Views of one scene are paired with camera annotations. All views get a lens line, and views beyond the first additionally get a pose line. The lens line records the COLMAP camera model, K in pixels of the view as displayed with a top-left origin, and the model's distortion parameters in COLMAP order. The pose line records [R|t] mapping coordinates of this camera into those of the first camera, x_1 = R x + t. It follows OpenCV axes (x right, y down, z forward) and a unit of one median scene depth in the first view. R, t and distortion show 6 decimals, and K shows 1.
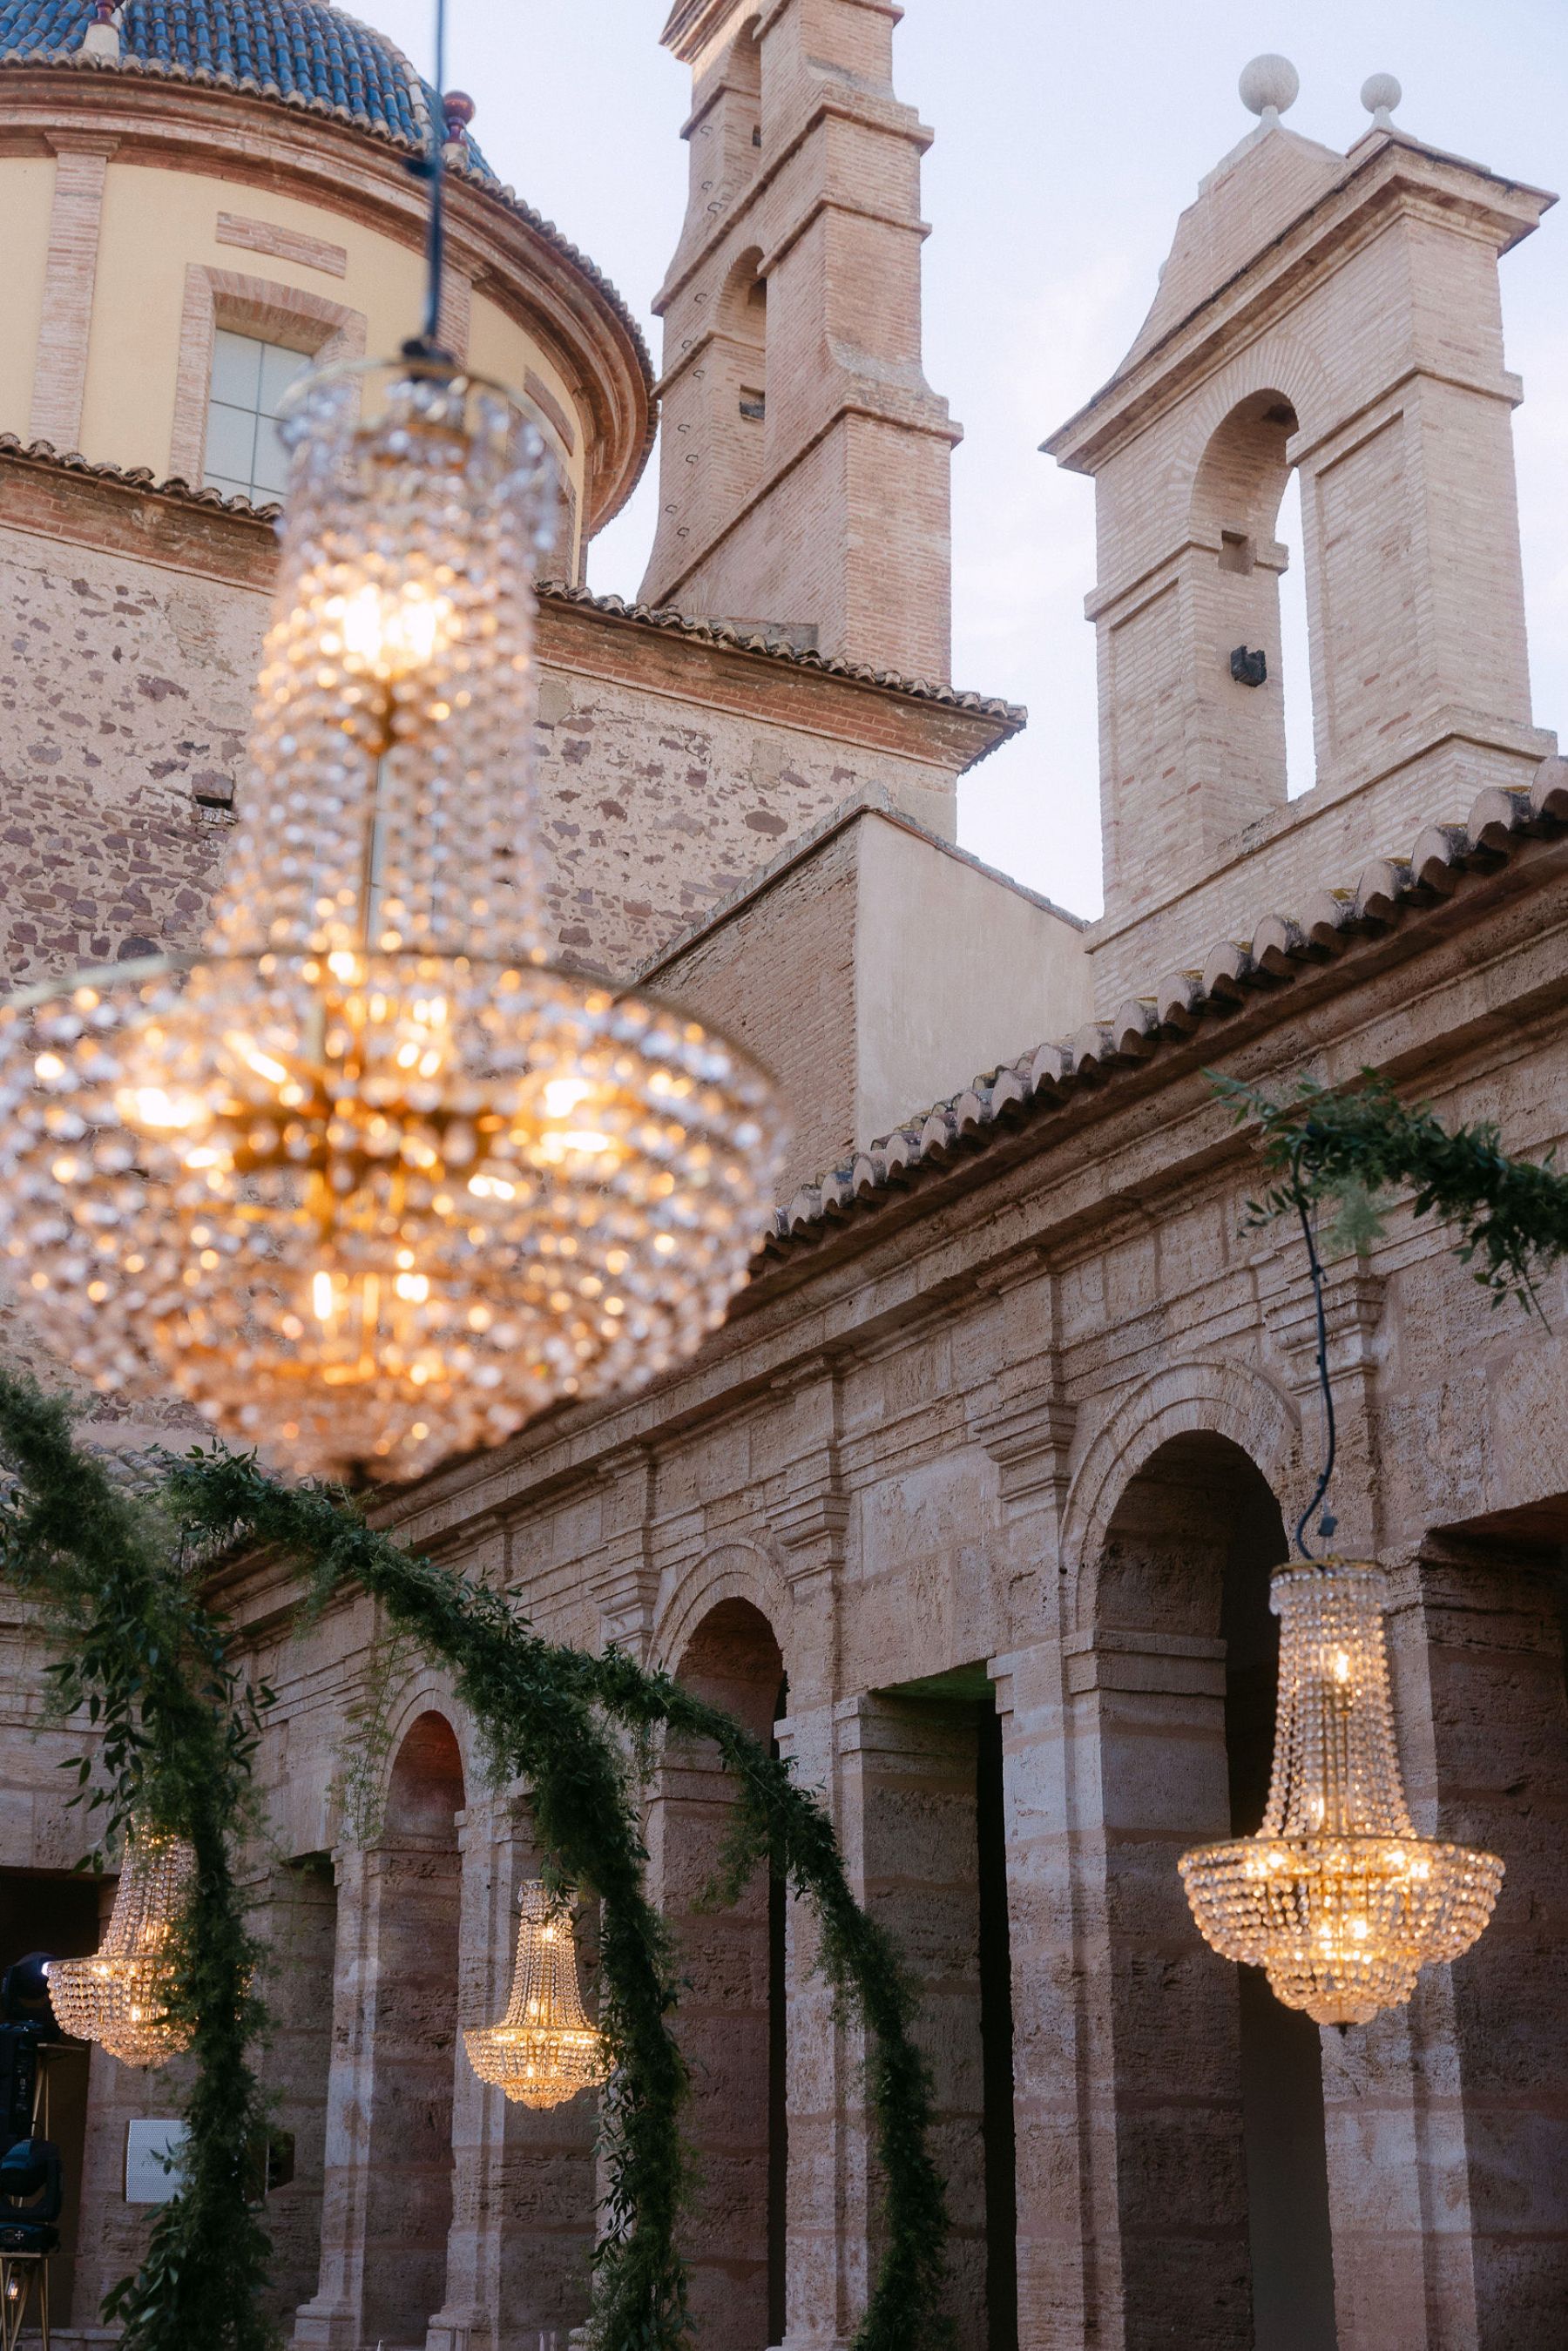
lens RADIAL K [[3166.9, 0, 784.5], [0, 3166.9, 1137.8], [0, 0, 1]] dist [0.008746, 0.020453]
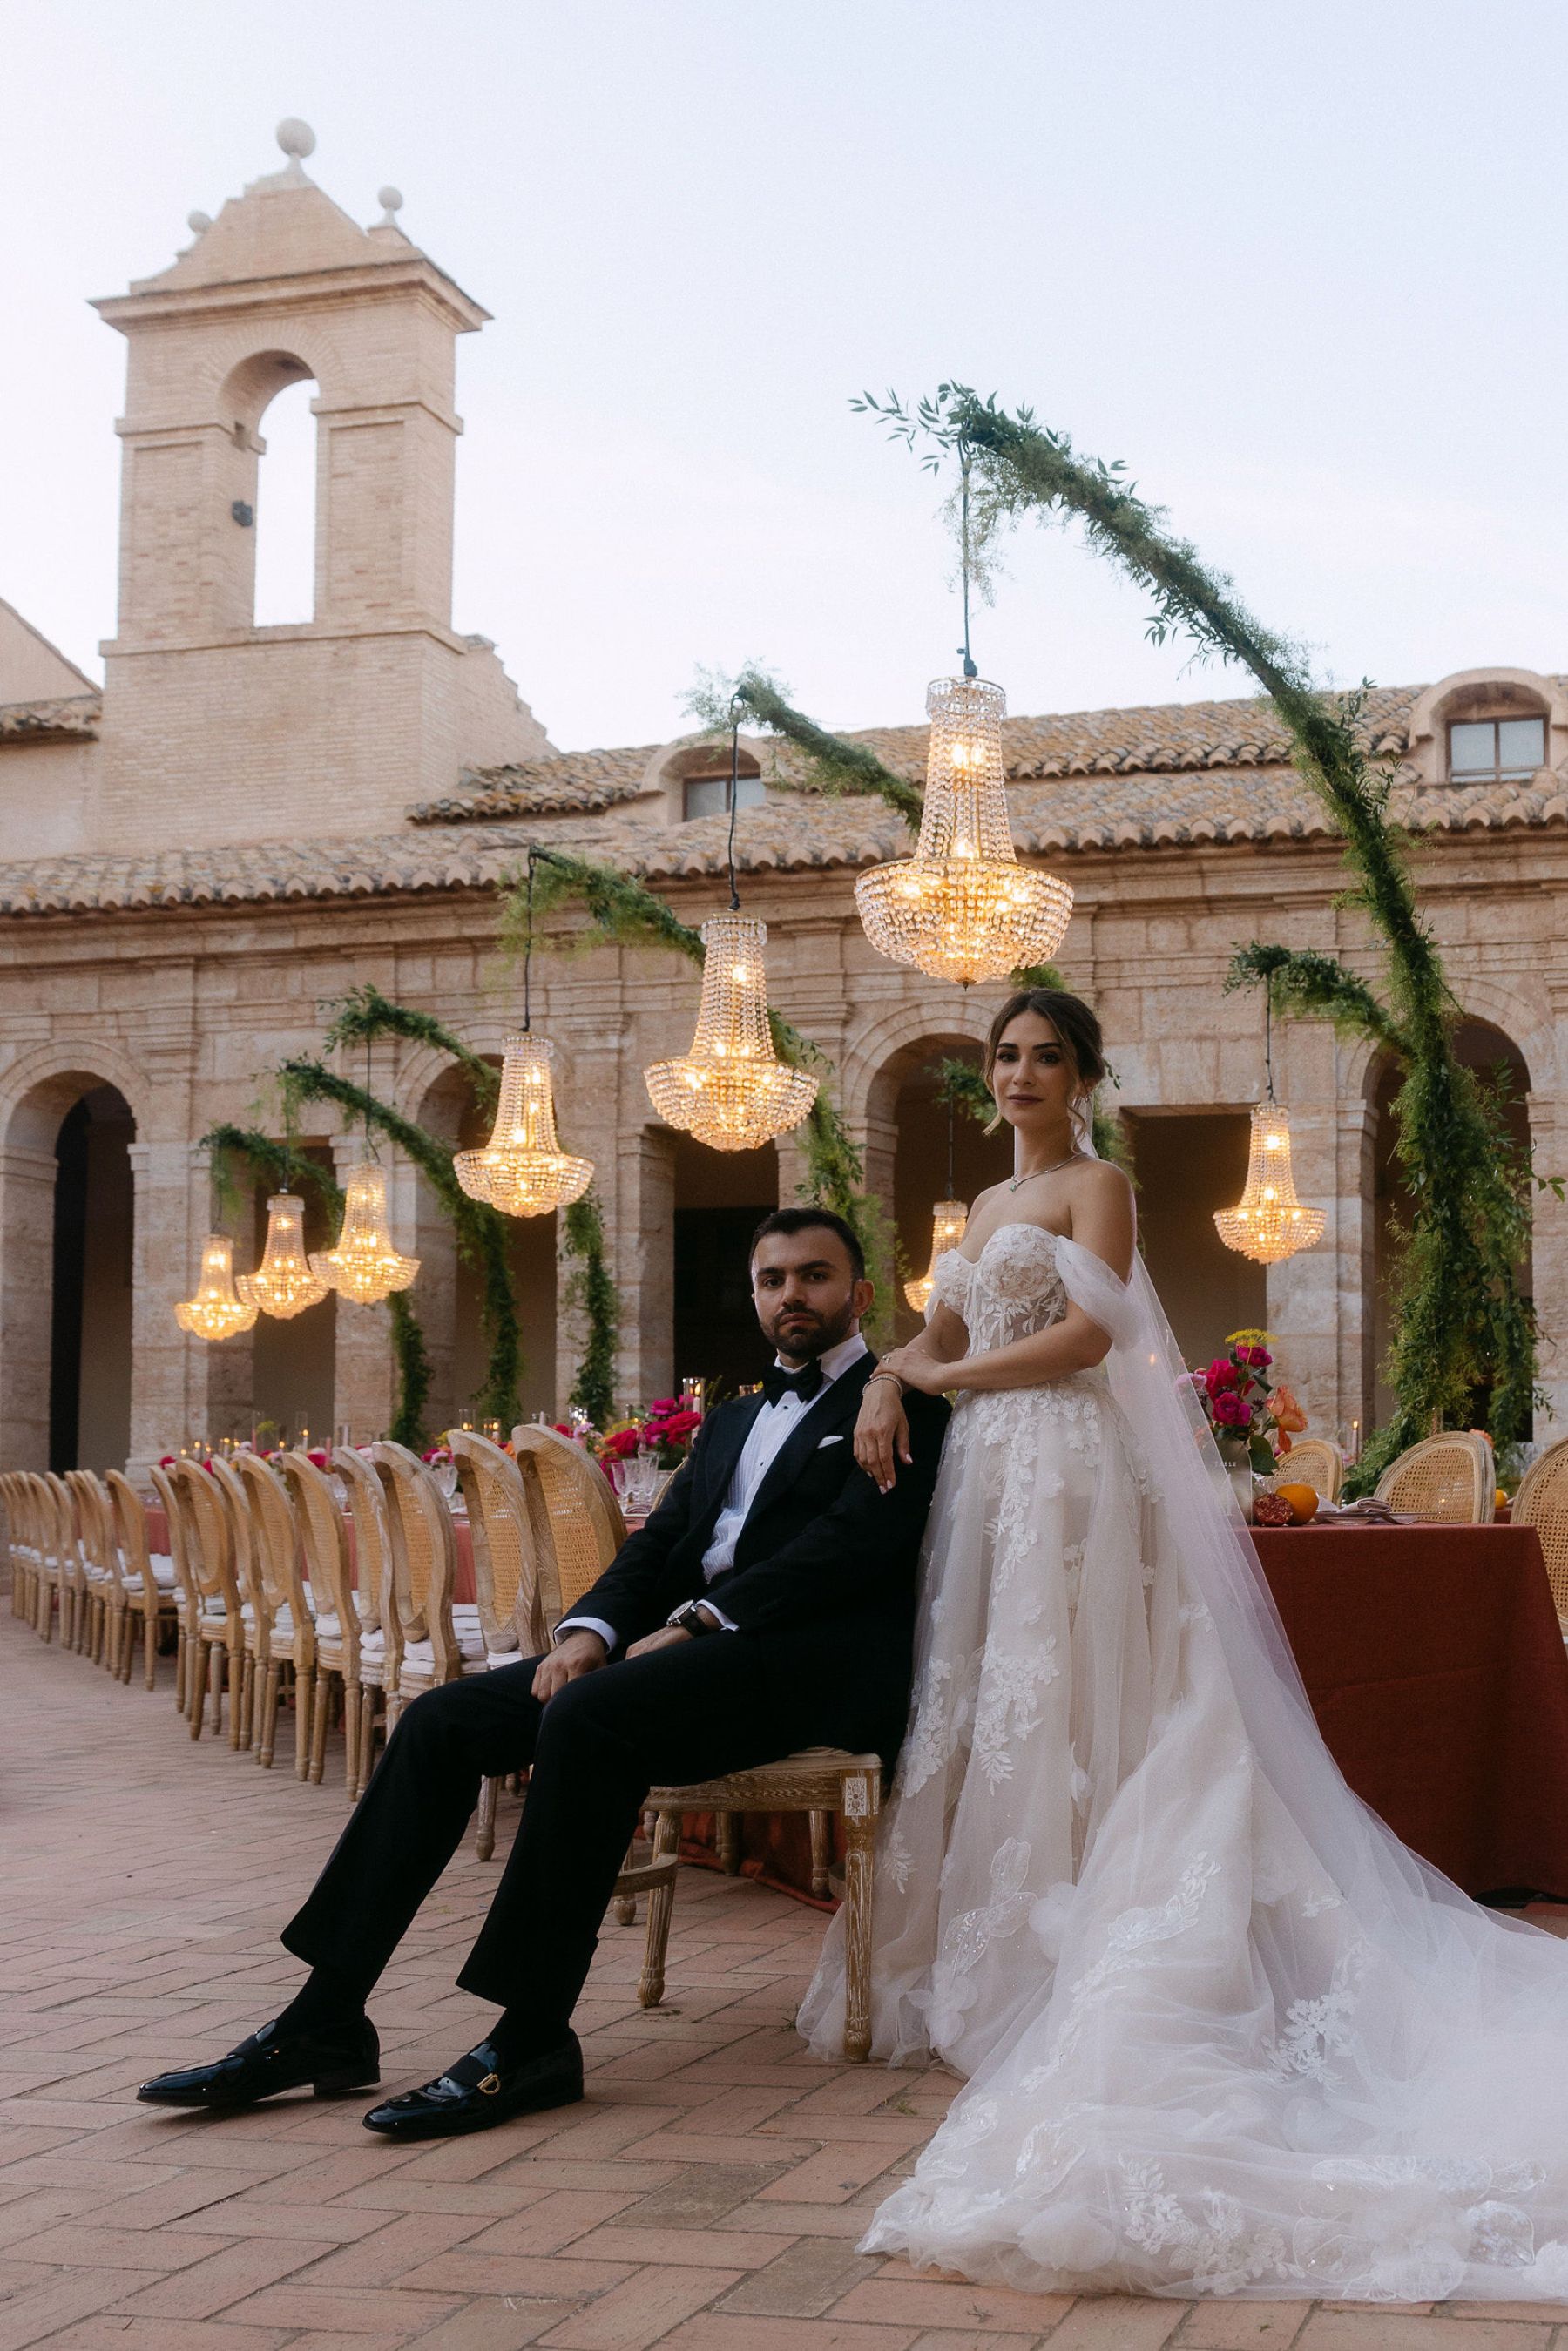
lens RADIAL K [[3166.9, 0, 784.5], [0, 3166.9, 1137.8], [0, 0, 1]] dist [0.008746, 0.020453]
pose [[0.707268, 0.073564, 0.703108, -0.830008], [-0.228772, 0.964872, 0.129174, -0.118420], [-0.668906, -0.252212, 0.699252, -0.447139]]
